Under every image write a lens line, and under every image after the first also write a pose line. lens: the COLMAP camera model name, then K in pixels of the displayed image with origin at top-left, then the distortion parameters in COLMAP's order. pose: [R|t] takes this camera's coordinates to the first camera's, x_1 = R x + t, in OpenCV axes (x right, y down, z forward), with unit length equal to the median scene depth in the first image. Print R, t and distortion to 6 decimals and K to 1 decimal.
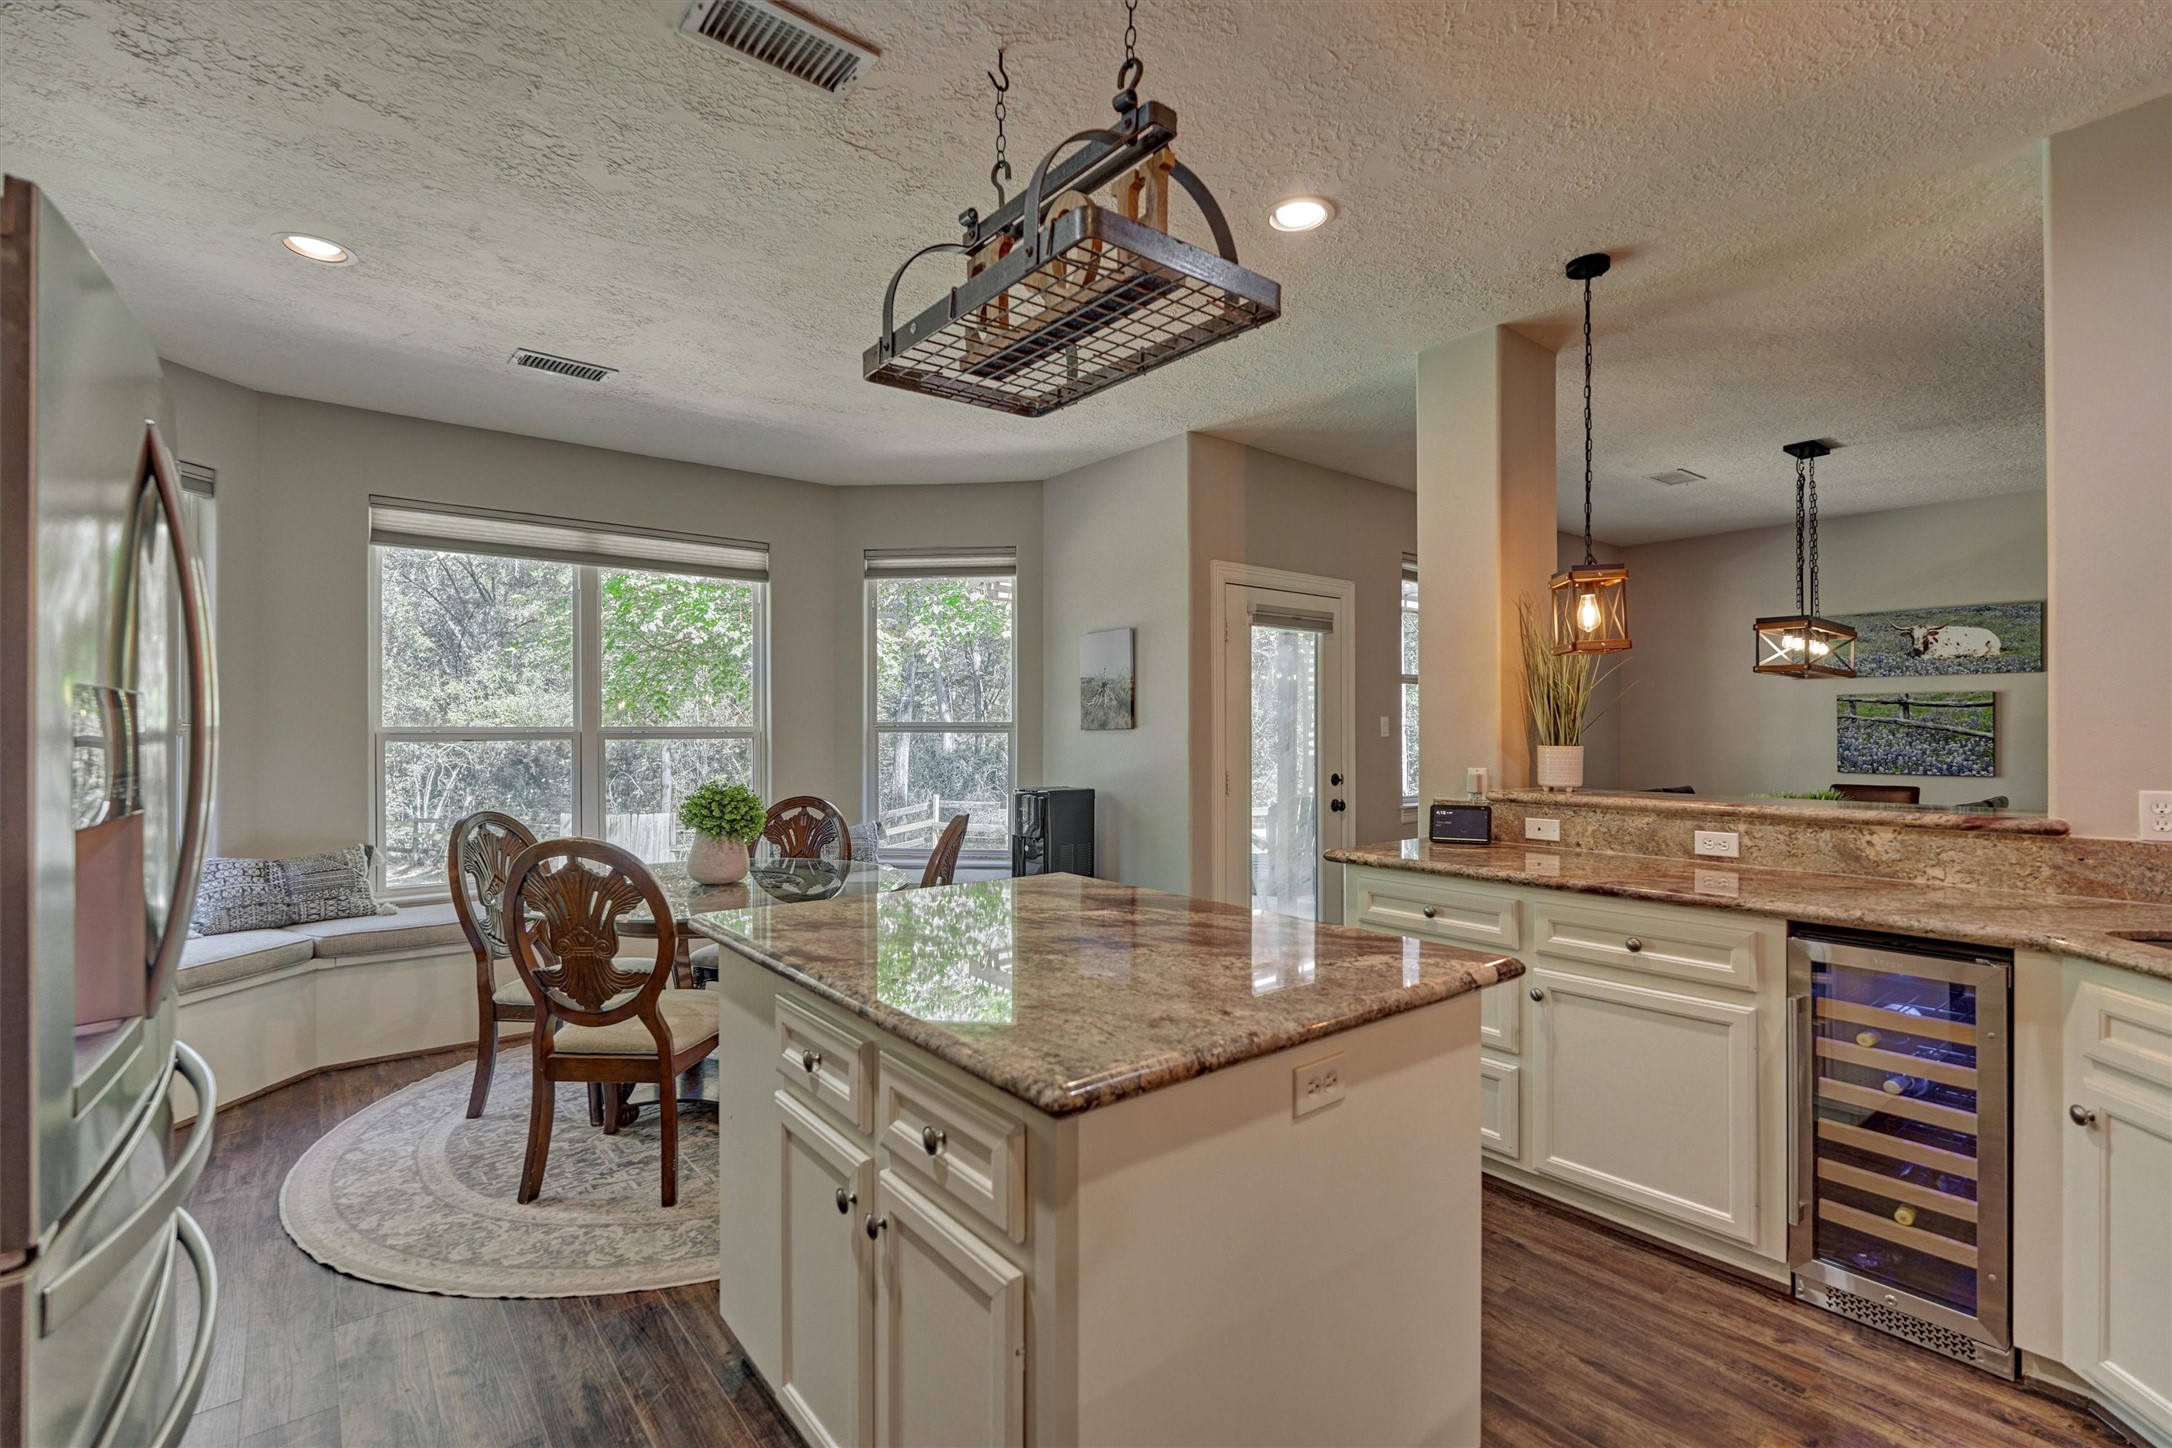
lens RADIAL K [[984.3, 0, 1096.7], [0, 984.3, 728.6], [0, 0, 1]] dist [-0.003416, -0.000546]
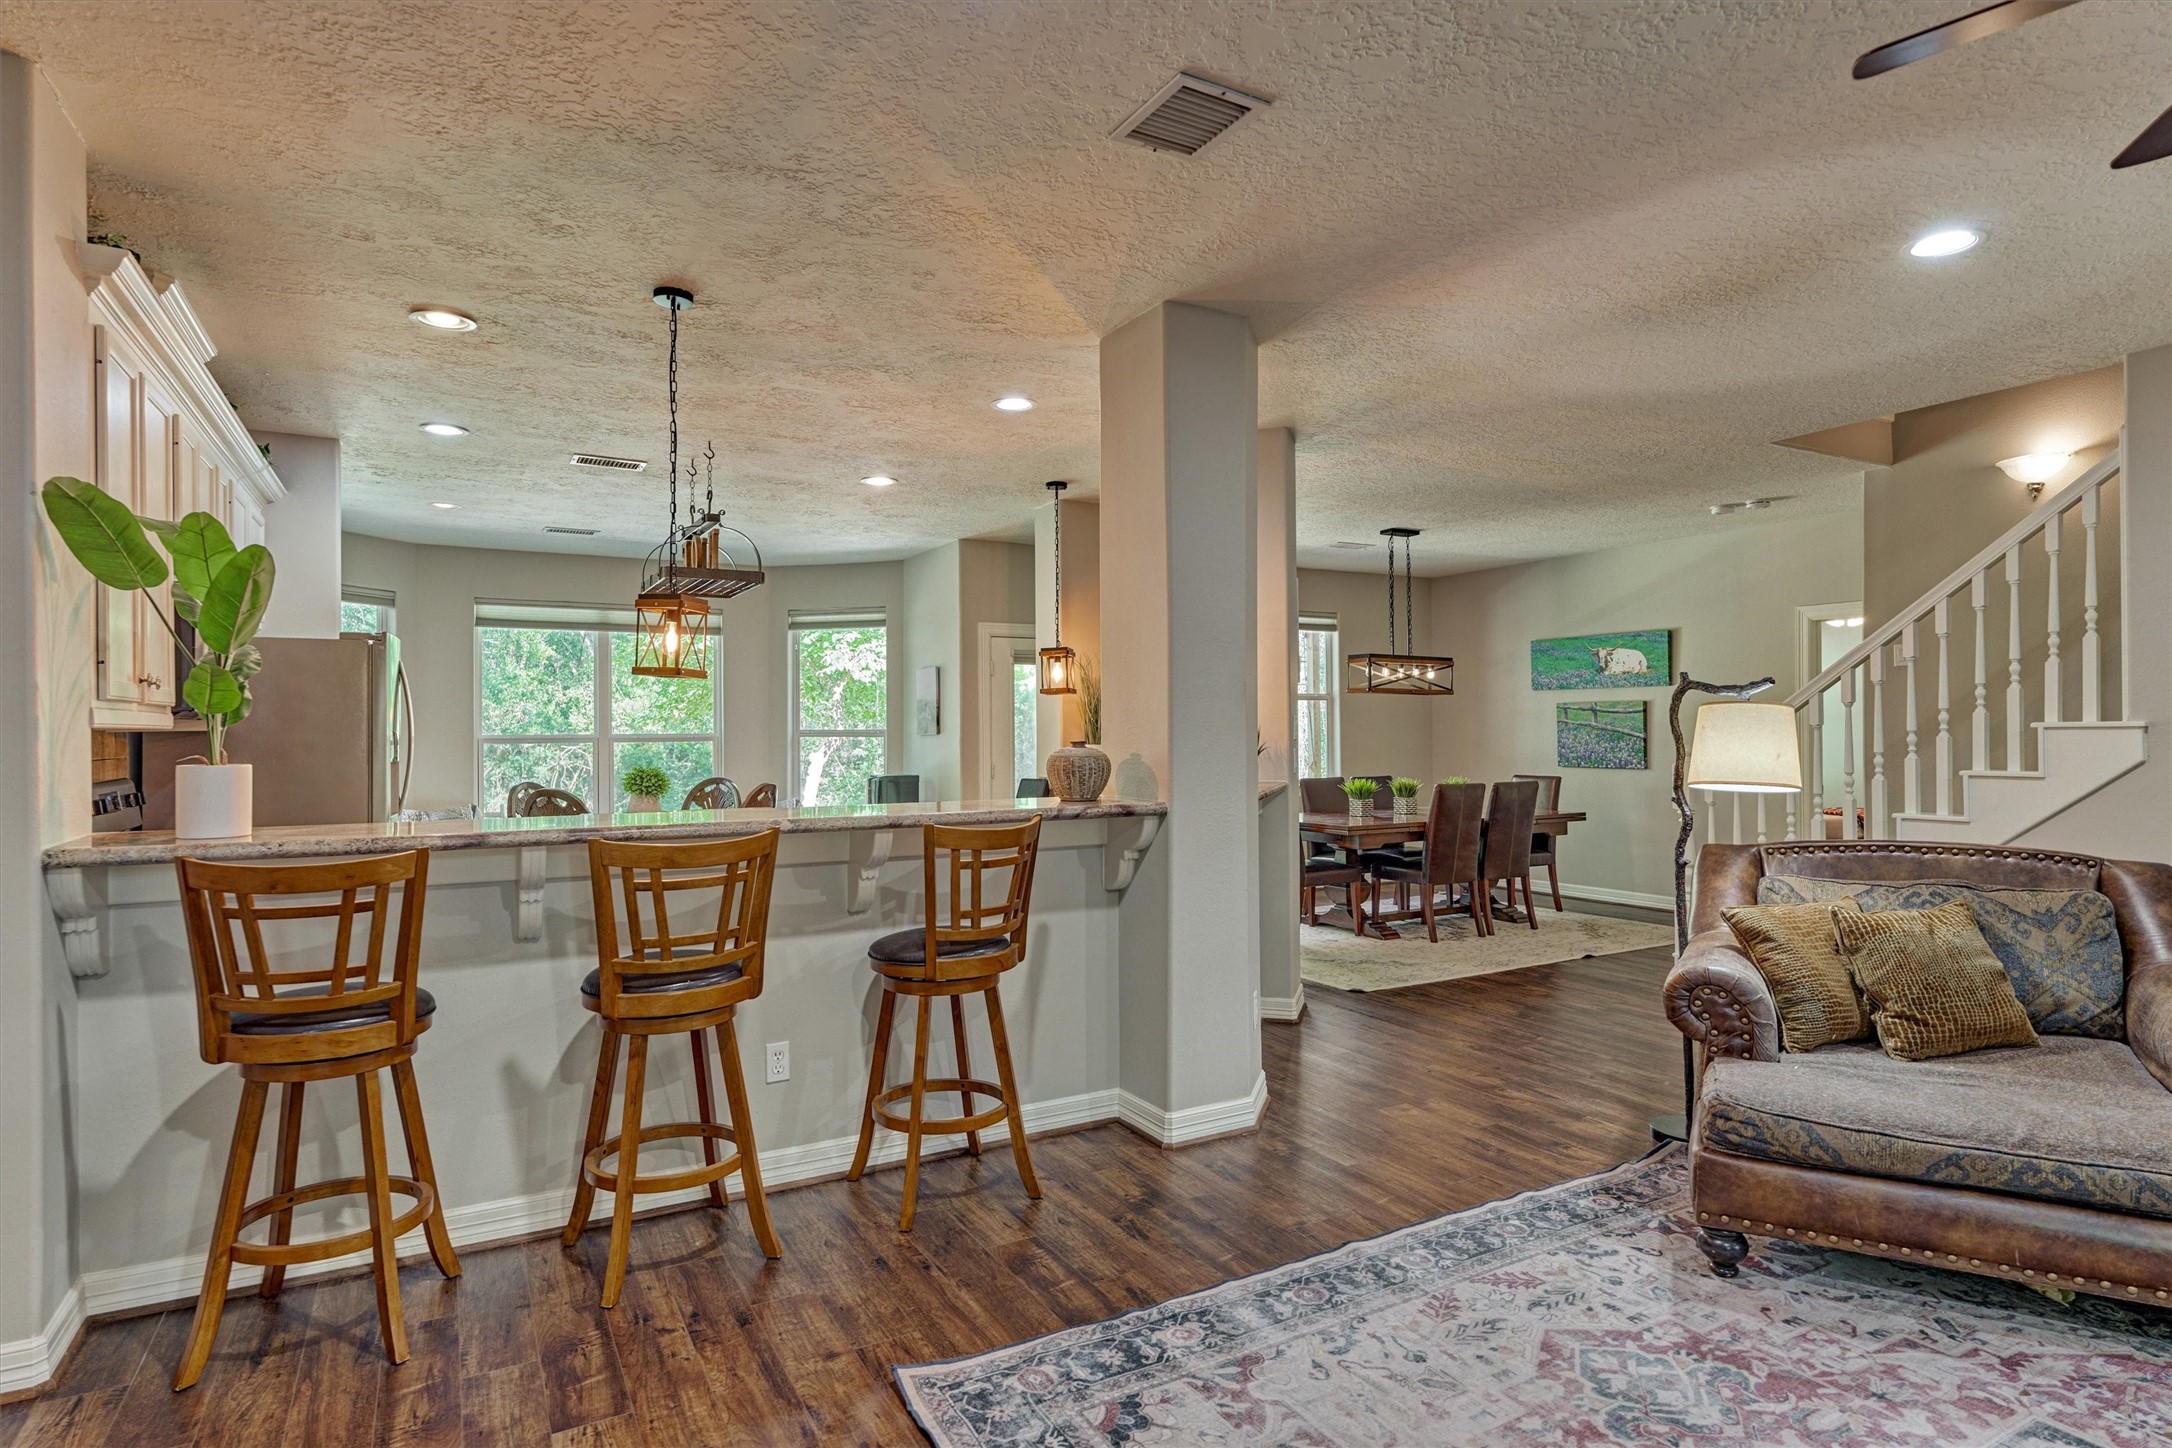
lens RADIAL K [[1125.4, 0, 1075.4], [0, 1125.4, 723.3], [0, 0, 1]] dist [0.000362, 0.000171]
pose [[0.985967, -0.005555, -0.166849, 0.651777], [0.004842, 0.999977, -0.004681, -0.009243], [0.166871, 0.003807, 0.985971, -0.797090]]
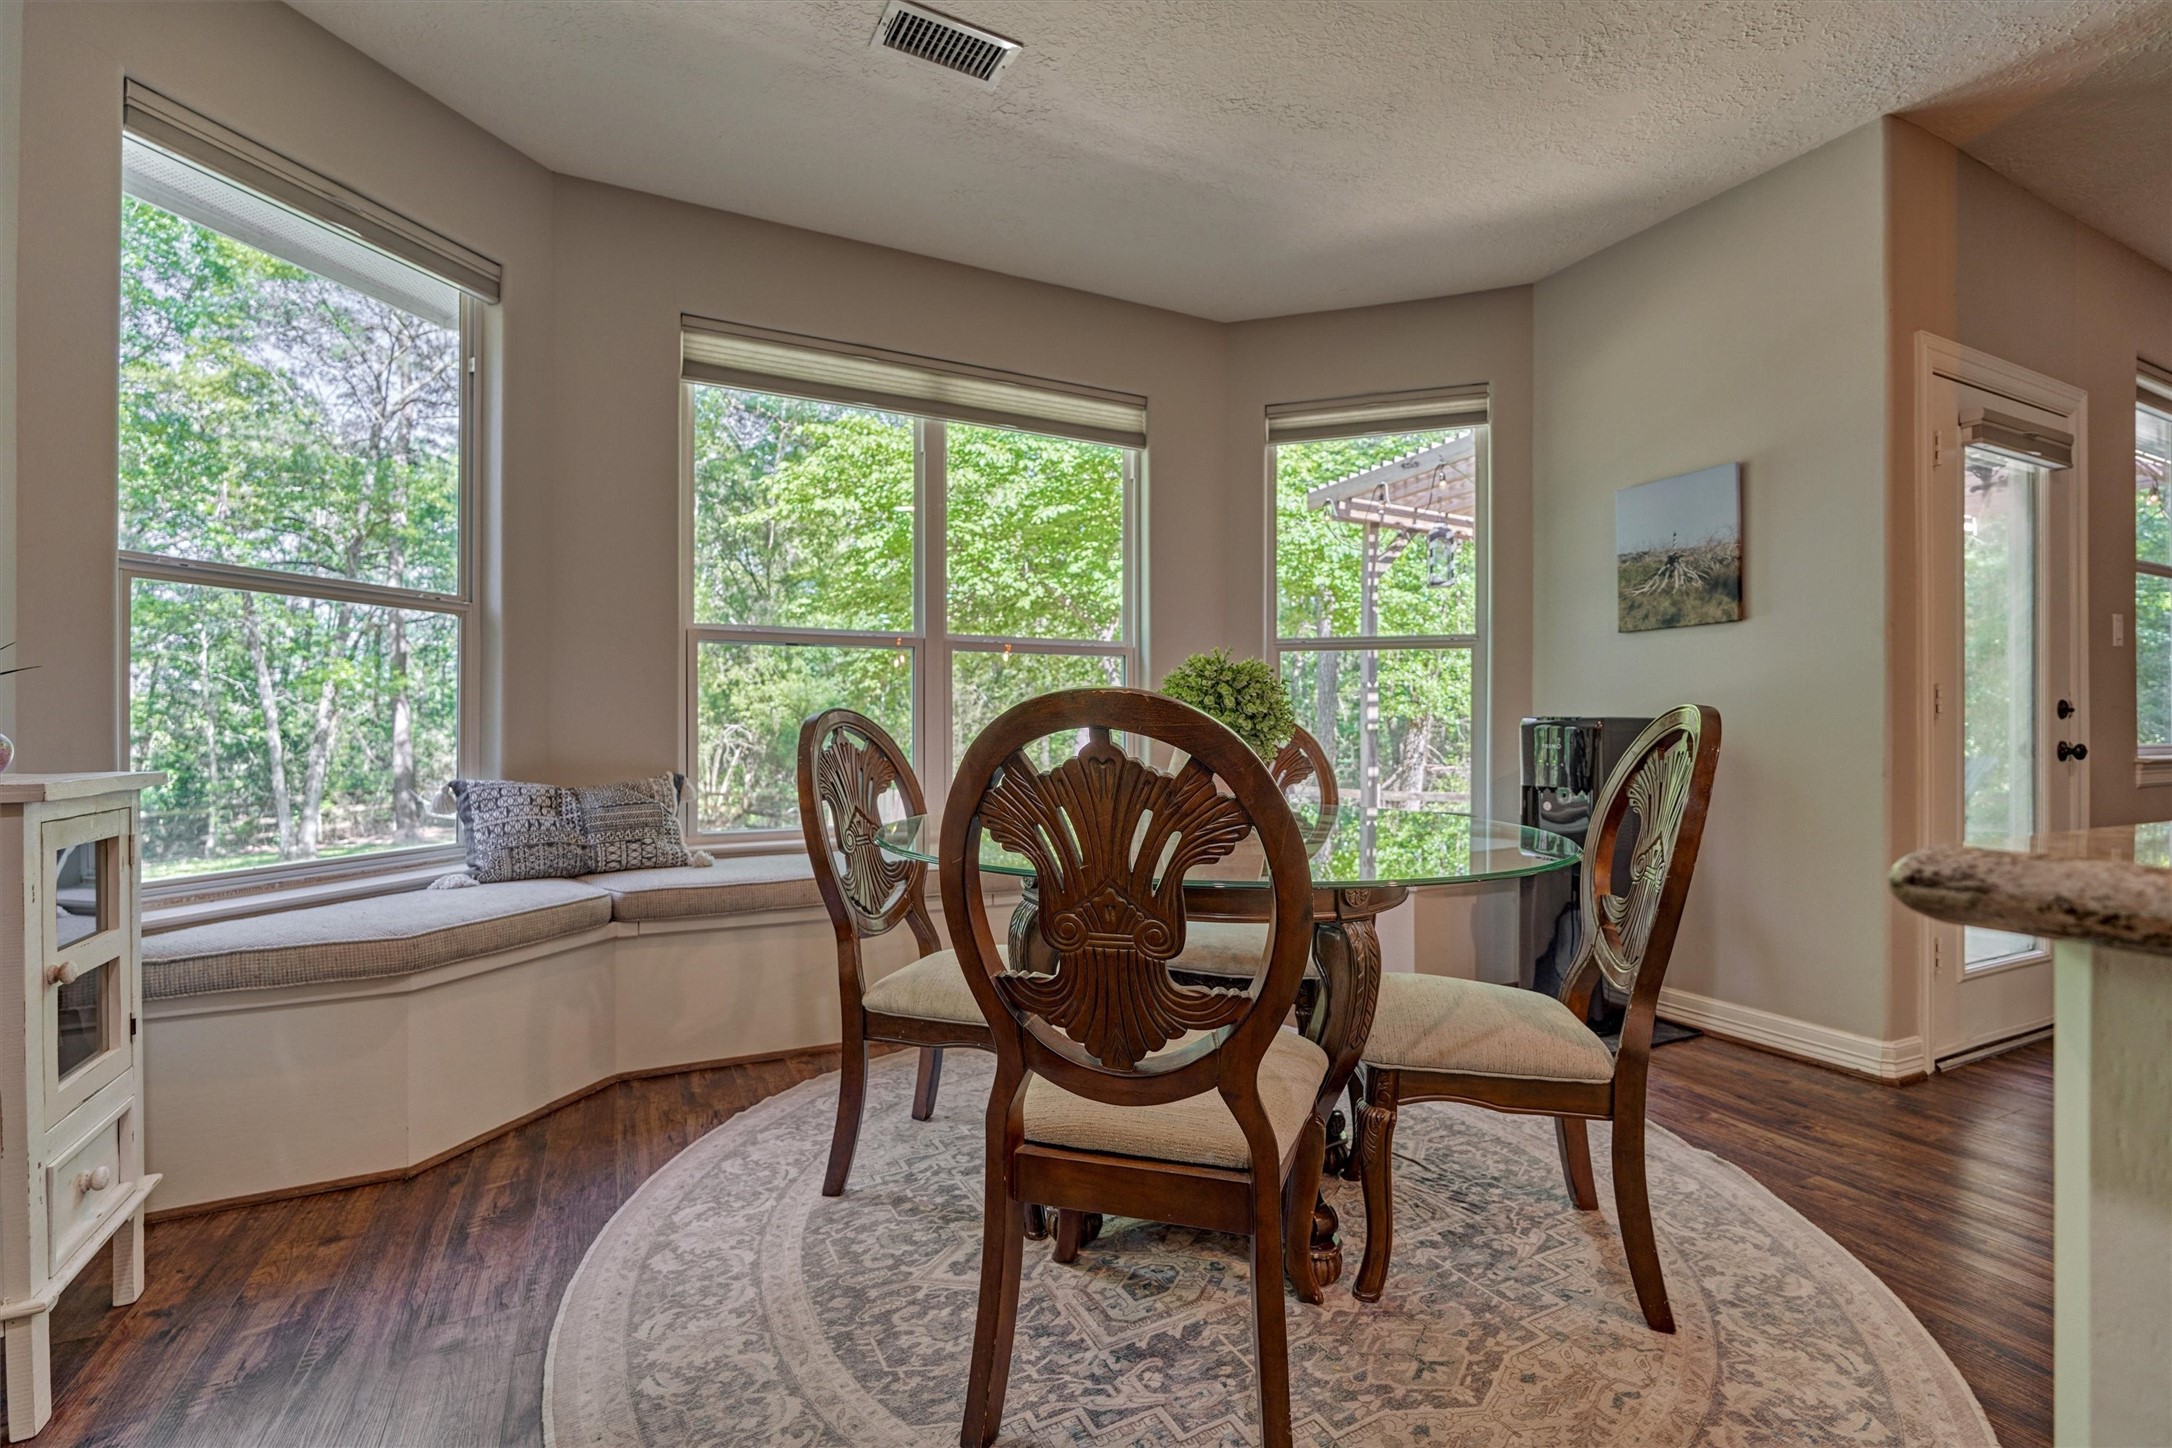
lens RADIAL K [[984.3, 0, 1102.1], [0, 984.3, 717.3], [0, 0, 1]] dist [-0.003416, -0.000546]
pose [[0.975610, 0.004252, -0.219471, -0.279197], [-0.004563, 0.999989, -0.000912, 0.080247], [0.219465, 0.001891, 0.975619, 0.361537]]
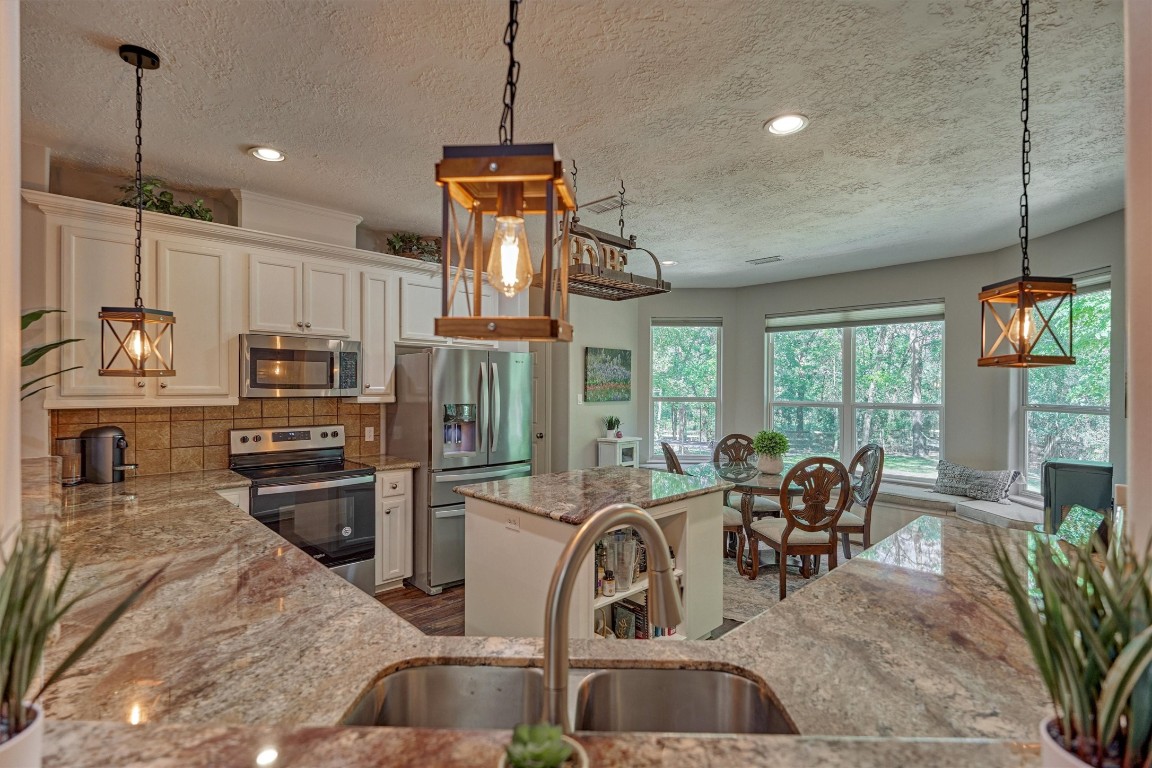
lens RADIAL K [[522.1, 0, 581.3], [0, 522.1, 386.4], [0, 0, 1]] dist [-0.003416, -0.000546]
pose [[0.100331, 0.003984, -0.994946, 0.716983], [-0.003735, 0.999986, 0.003628, -0.045723], [0.994947, 0.003352, 0.100344, 0.373685]]
